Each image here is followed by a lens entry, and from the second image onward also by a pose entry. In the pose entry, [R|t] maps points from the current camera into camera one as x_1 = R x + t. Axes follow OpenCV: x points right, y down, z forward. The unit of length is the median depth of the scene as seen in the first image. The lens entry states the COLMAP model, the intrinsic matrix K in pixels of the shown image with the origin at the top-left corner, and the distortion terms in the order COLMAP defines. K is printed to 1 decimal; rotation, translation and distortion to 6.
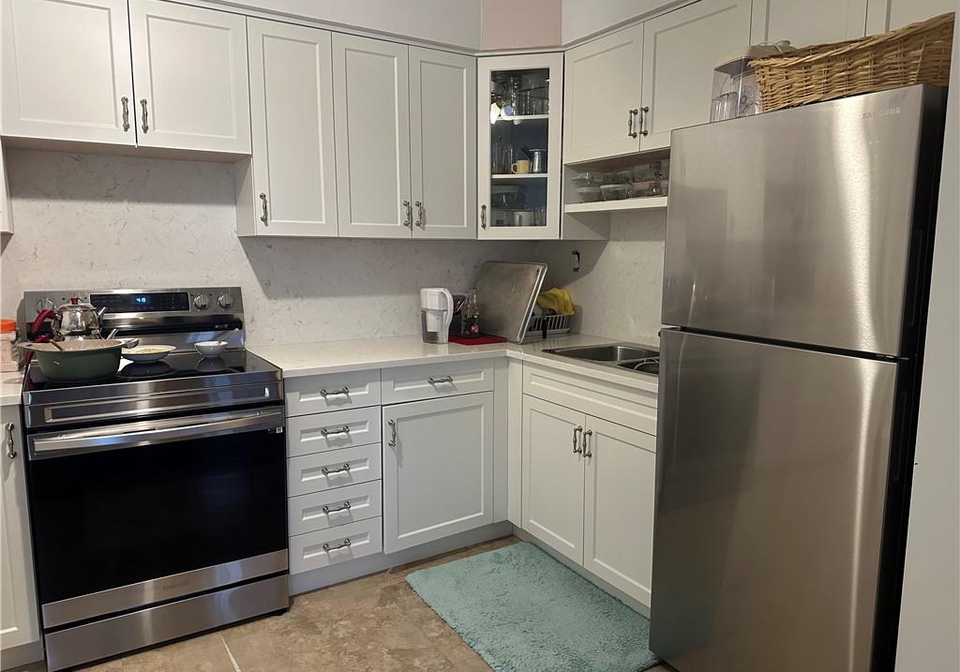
lens RADIAL K [[674.8, 0, 481.3], [0, 674.8, 336.6], [0, 0, 1]] dist [0.063877, -0.007891]
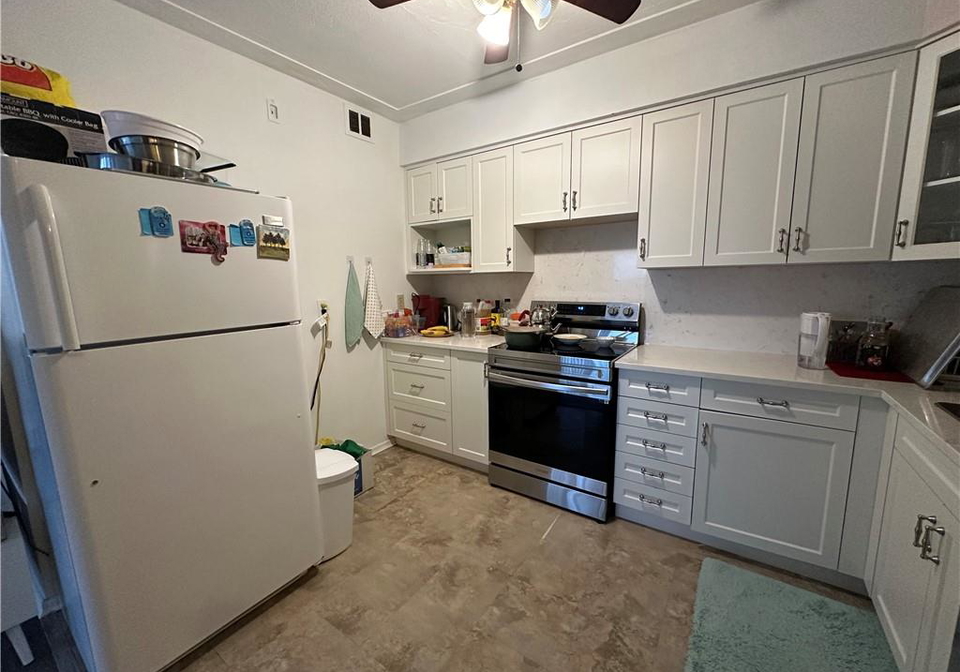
lens RADIAL K [[382.8, 0, 479.9], [0, 382.8, 337.3], [0, 0, 1]] dist [-0.001445, 0.000448]
pose [[0.401453, 0.128472, -0.906824, 0.286954], [-0.101342, 0.990264, 0.095429, -0.045779], [0.910255, 0.053589, 0.410565, 0.368454]]
